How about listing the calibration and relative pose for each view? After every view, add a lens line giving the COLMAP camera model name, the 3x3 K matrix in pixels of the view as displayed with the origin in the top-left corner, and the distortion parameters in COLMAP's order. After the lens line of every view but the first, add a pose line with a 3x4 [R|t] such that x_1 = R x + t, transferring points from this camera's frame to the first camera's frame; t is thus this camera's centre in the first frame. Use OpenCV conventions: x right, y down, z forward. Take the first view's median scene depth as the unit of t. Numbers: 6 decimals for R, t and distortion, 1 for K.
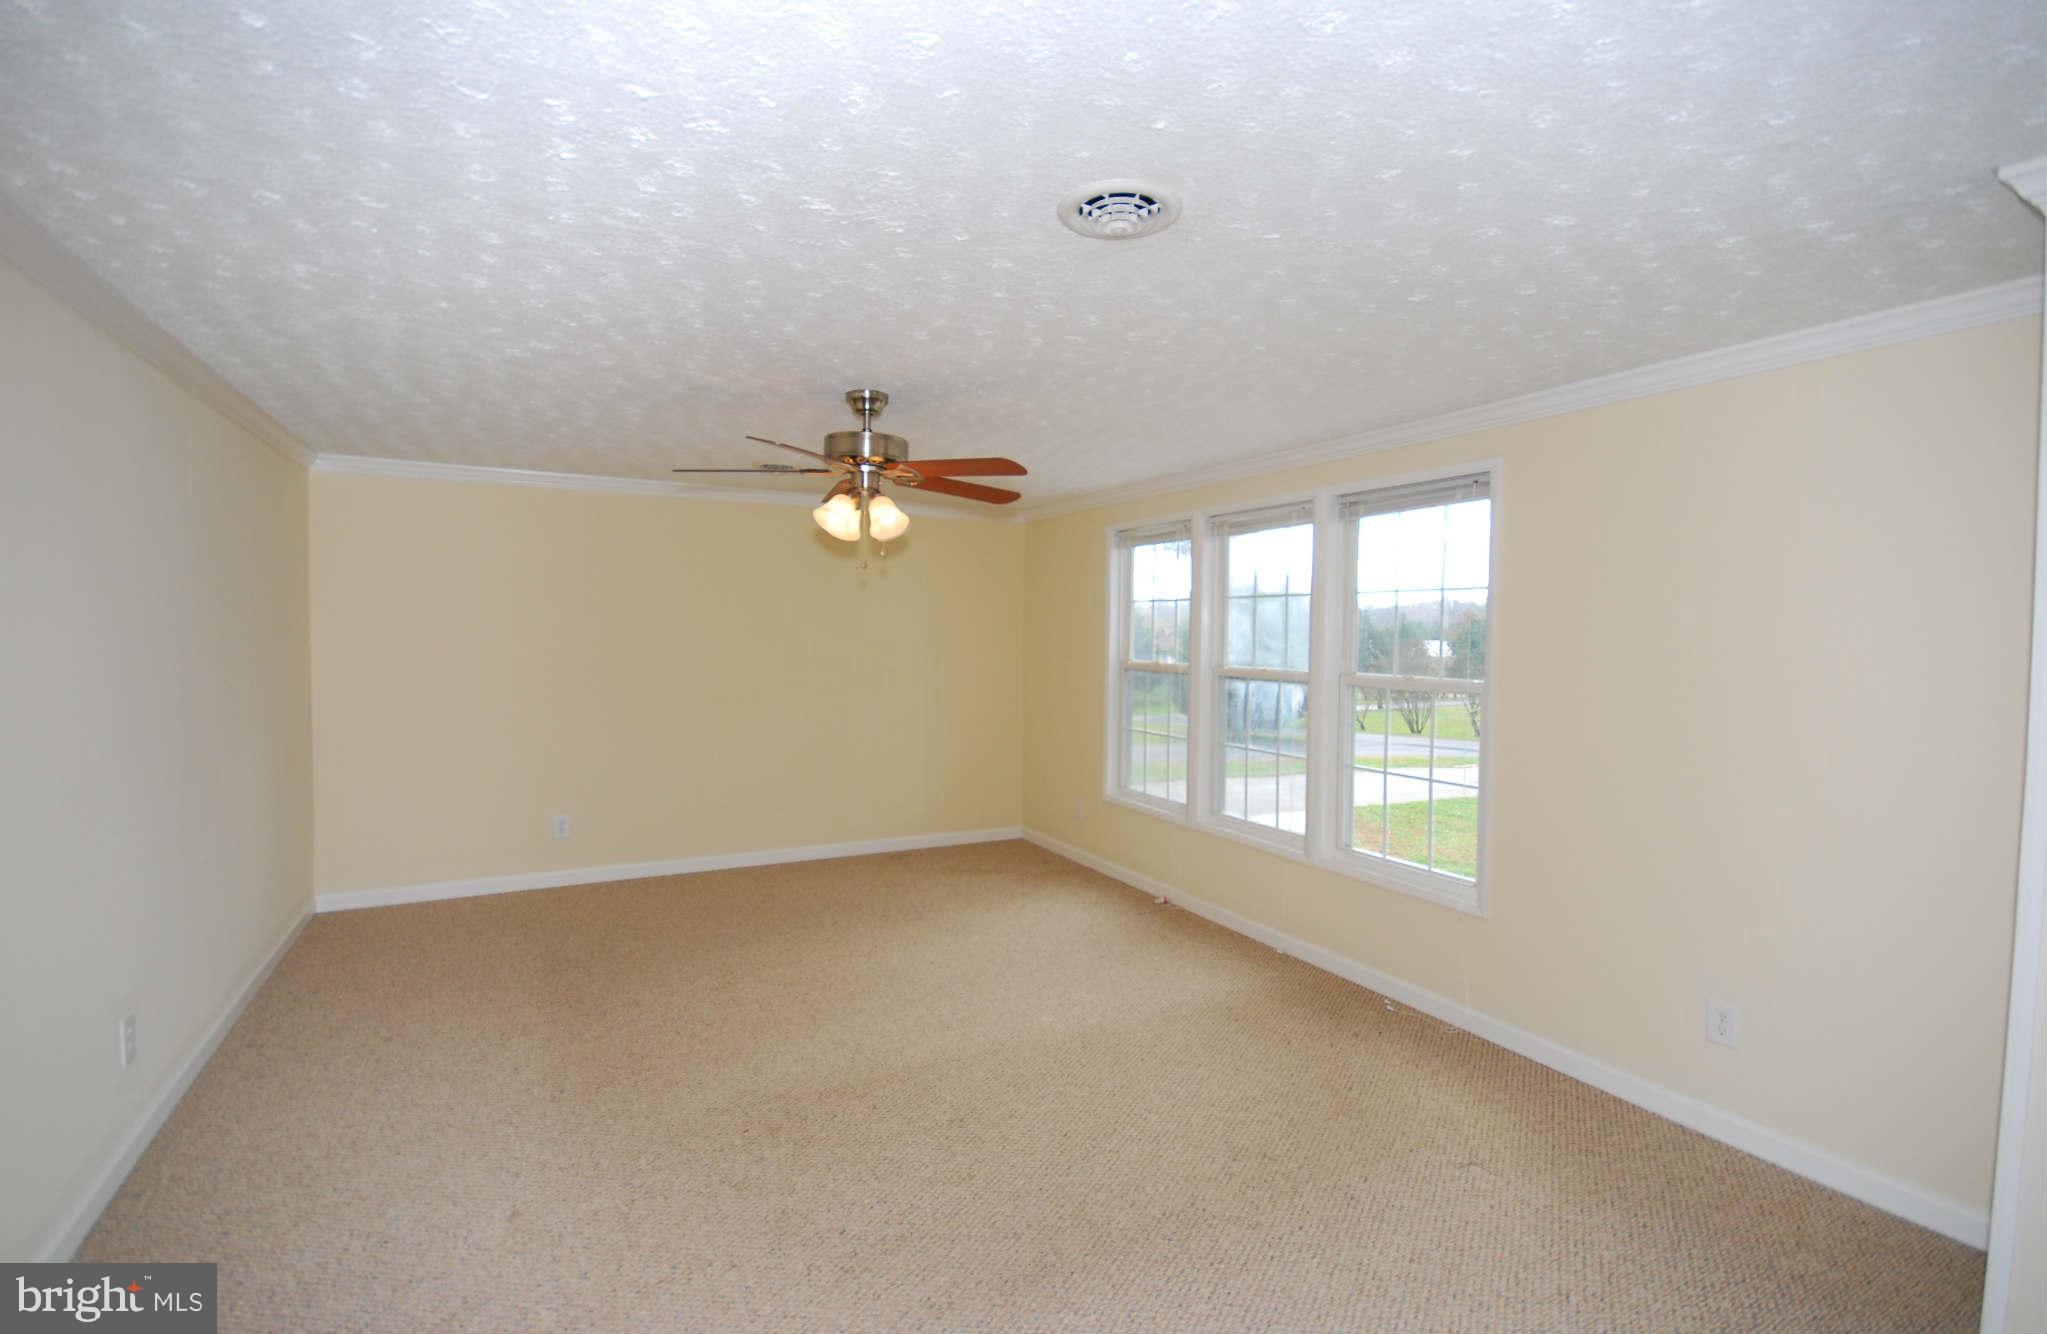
lens RADIAL K [[927.0, 0, 1019.6], [0, 927.0, 661.0], [0, 0, 1]] dist [0.002526, 0.000468]
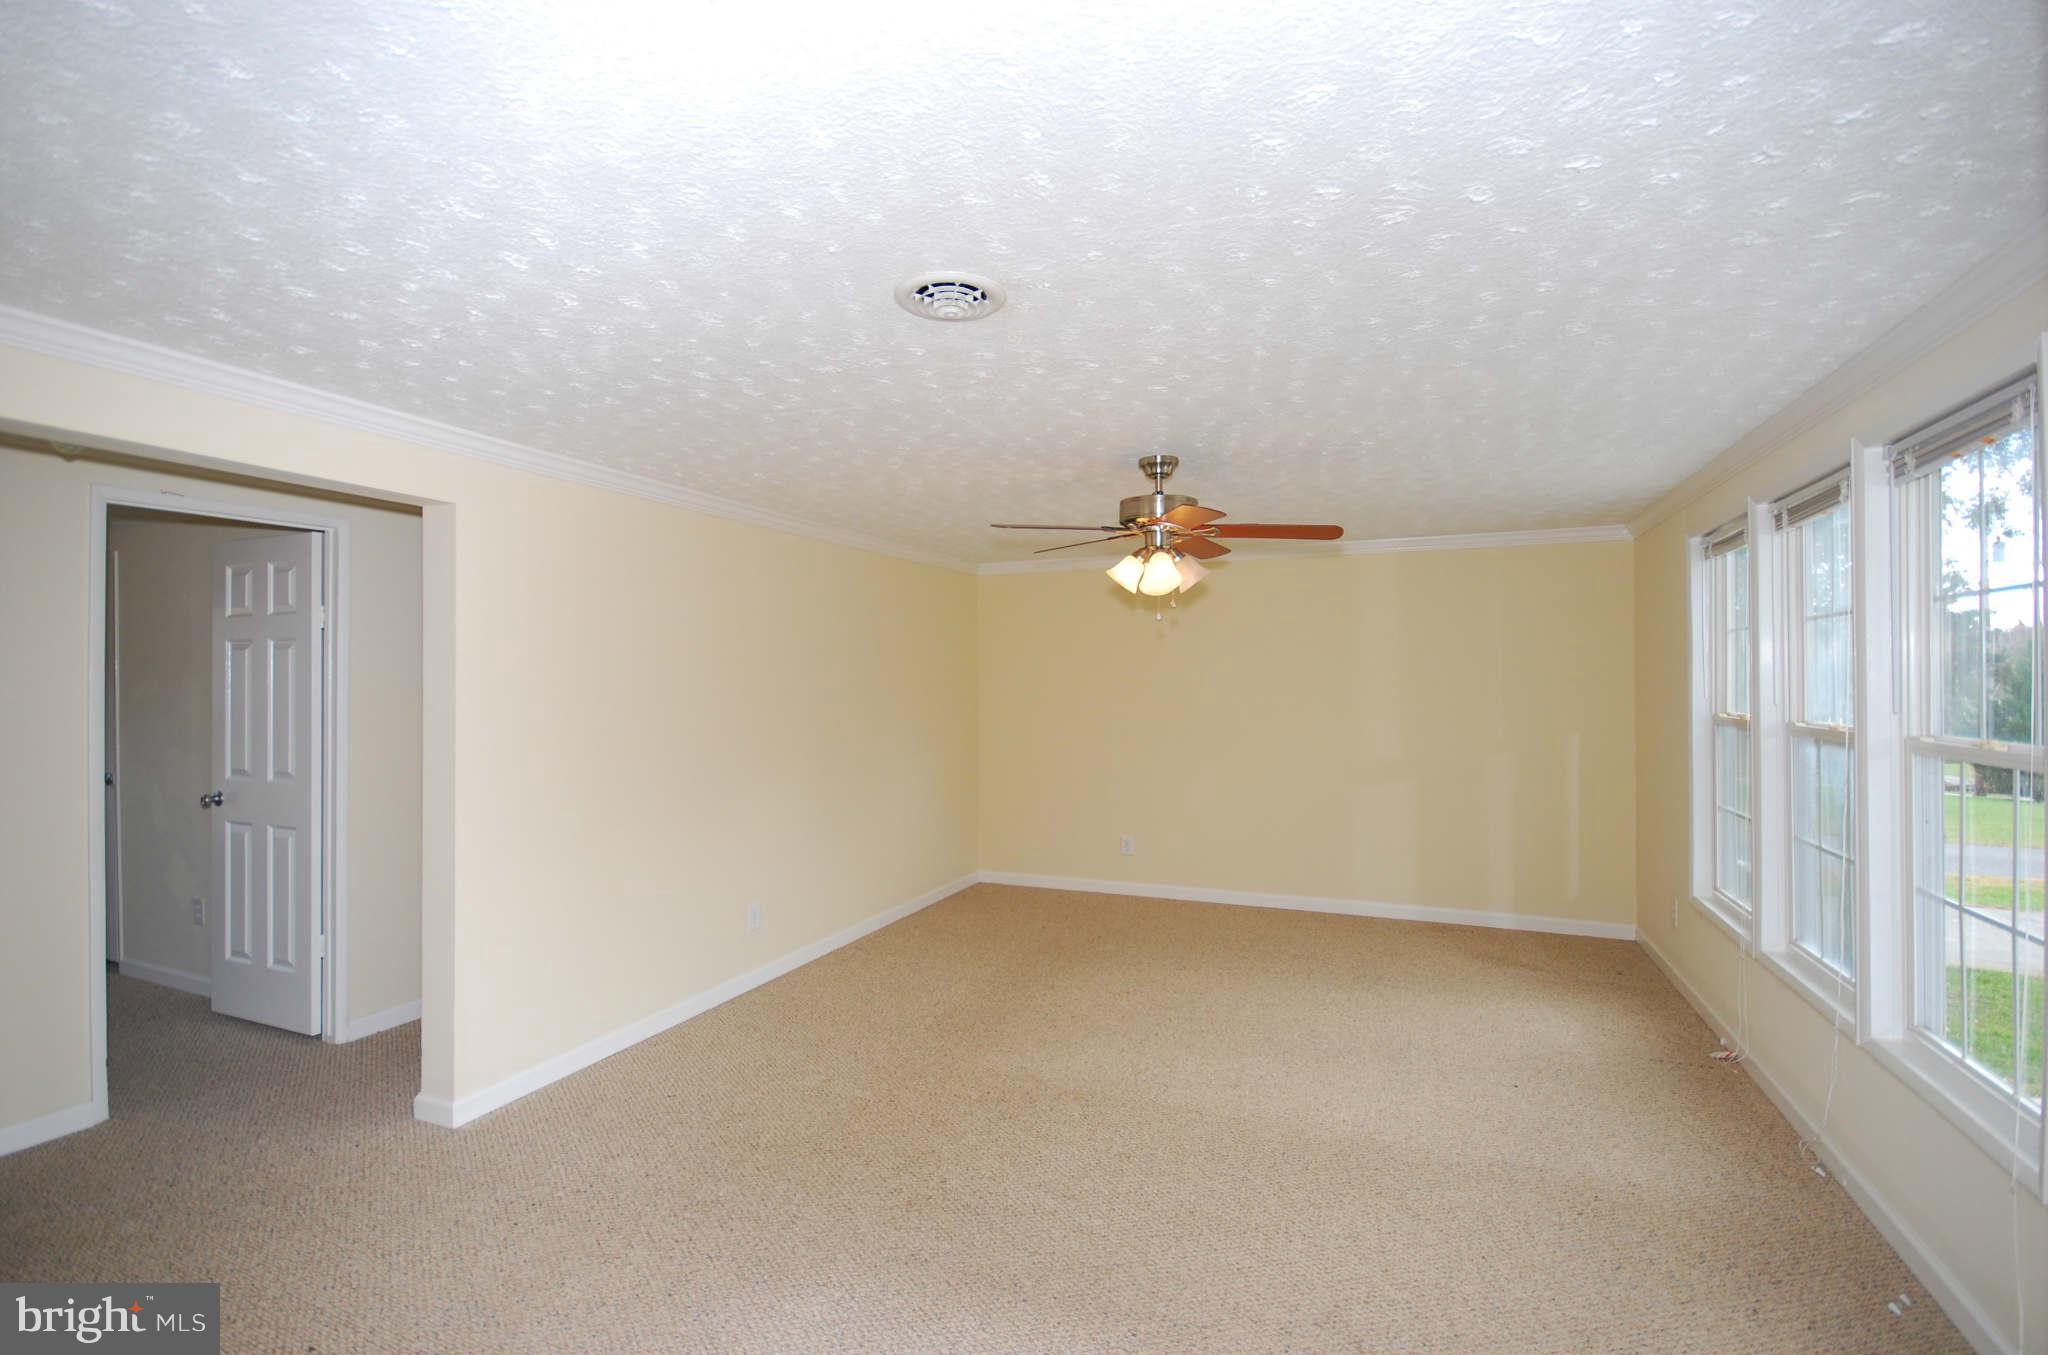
lens RADIAL K [[906.5, 0, 1024.0], [0, 906.5, 677.5], [0, 0, 1]] dist [-0.000250, 0.000140]
pose [[0.627904, -0.020082, -0.778032, 0.547170], [-0.011697, 0.999311, -0.035234, 0.004515], [0.778203, 0.031224, 0.627236, 0.226518]]
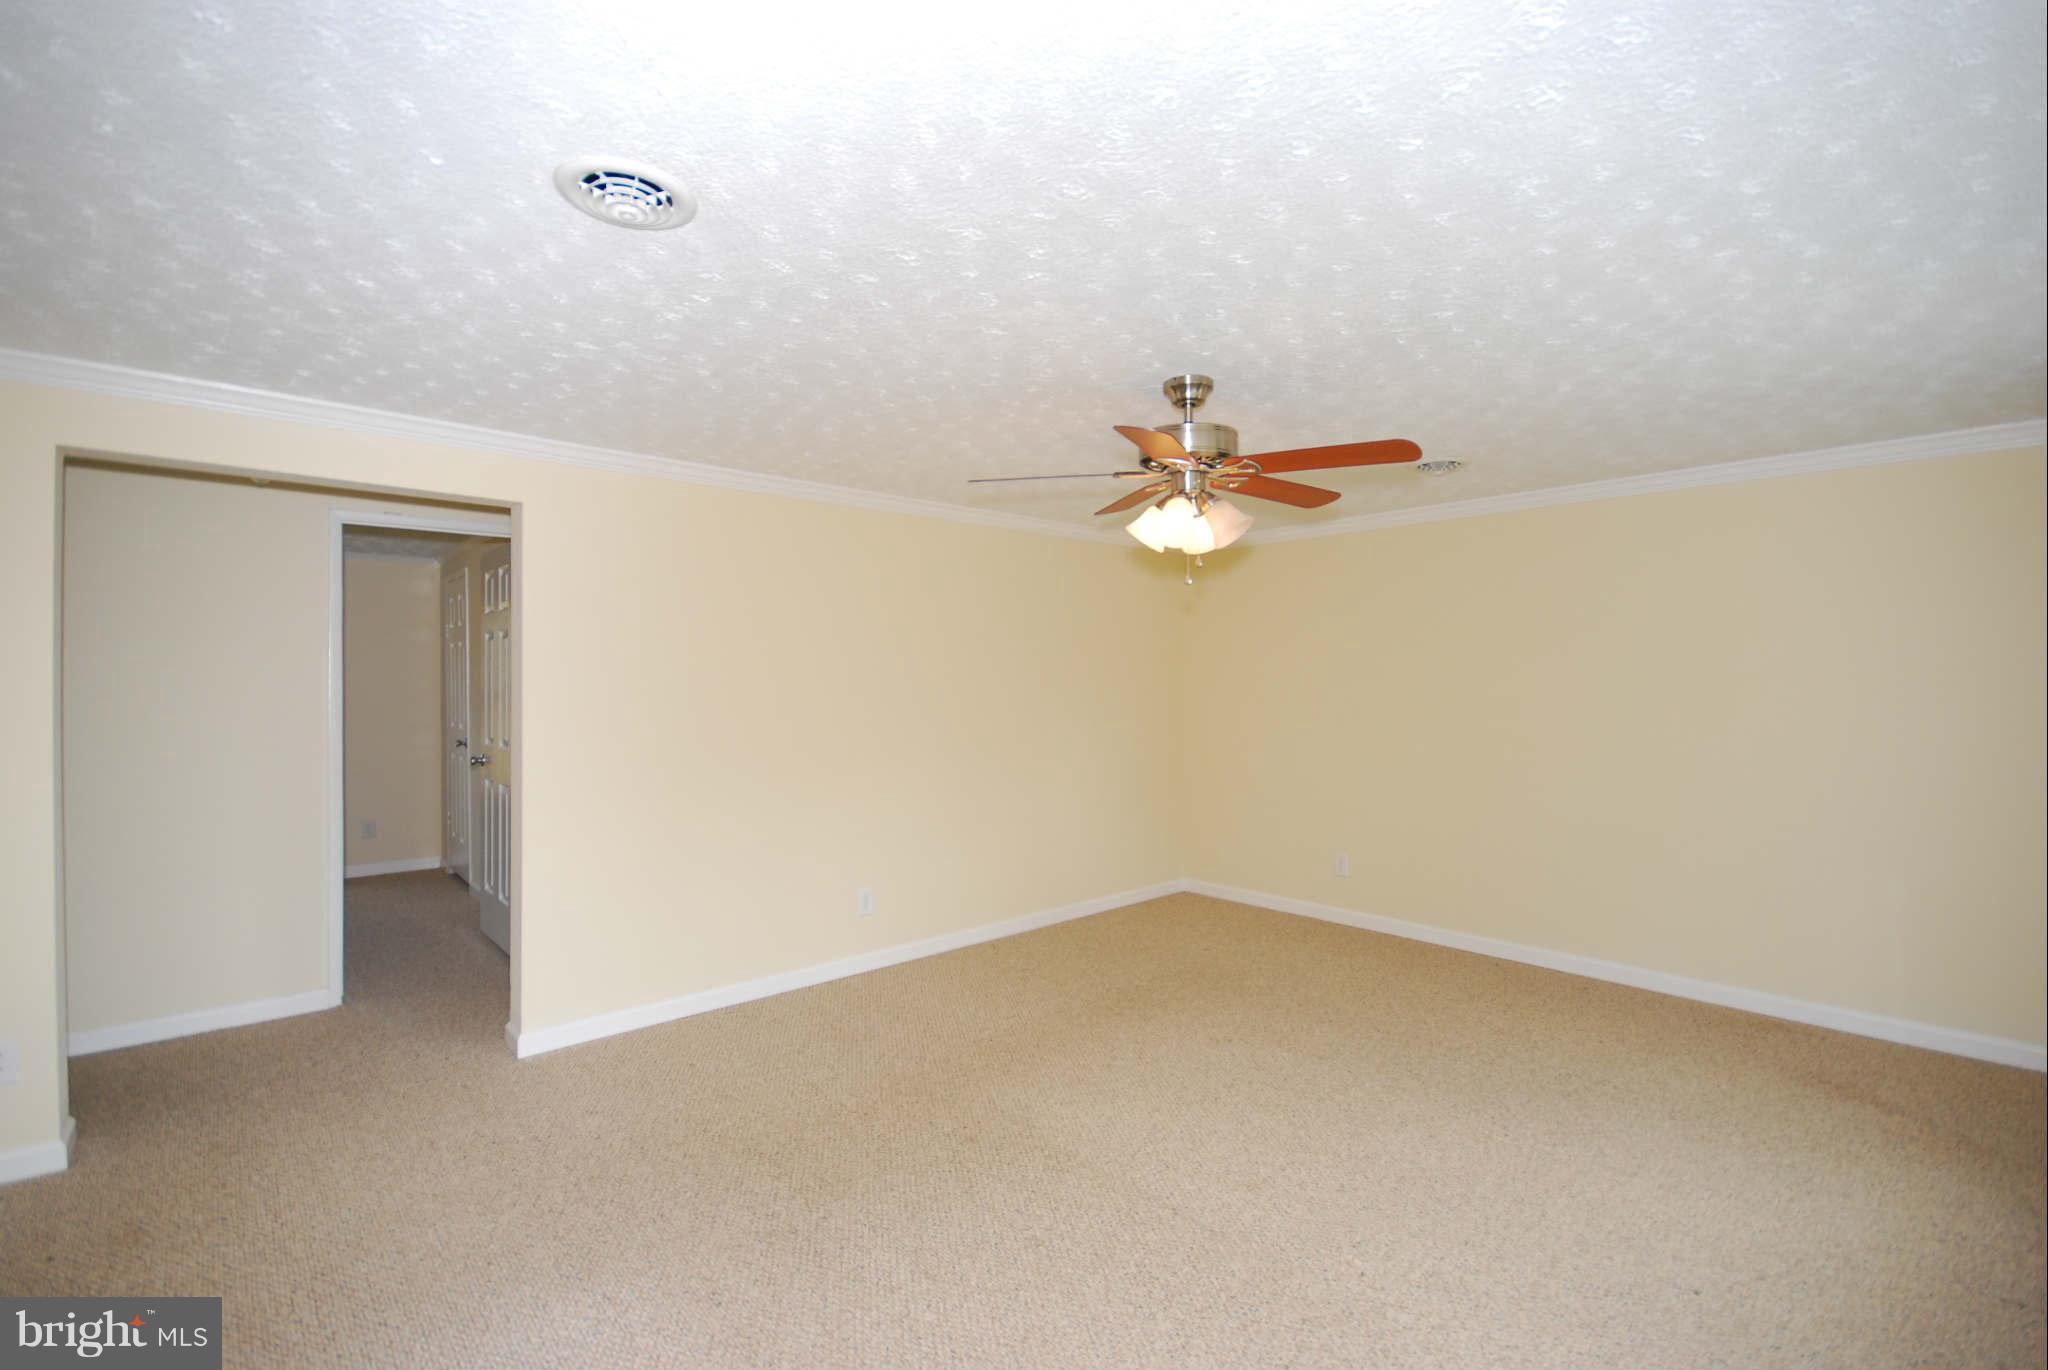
lens RADIAL K [[897.8, 0, 1021.2], [0, 897.8, 680.2], [0, 0, 1]] dist [0.000909, -0.000488]
pose [[0.241490, -0.015874, -0.970274, 0.598185], [-0.026757, 0.999377, -0.023010, 0.013038], [0.970034, 0.031519, 0.240915, 0.656253]]
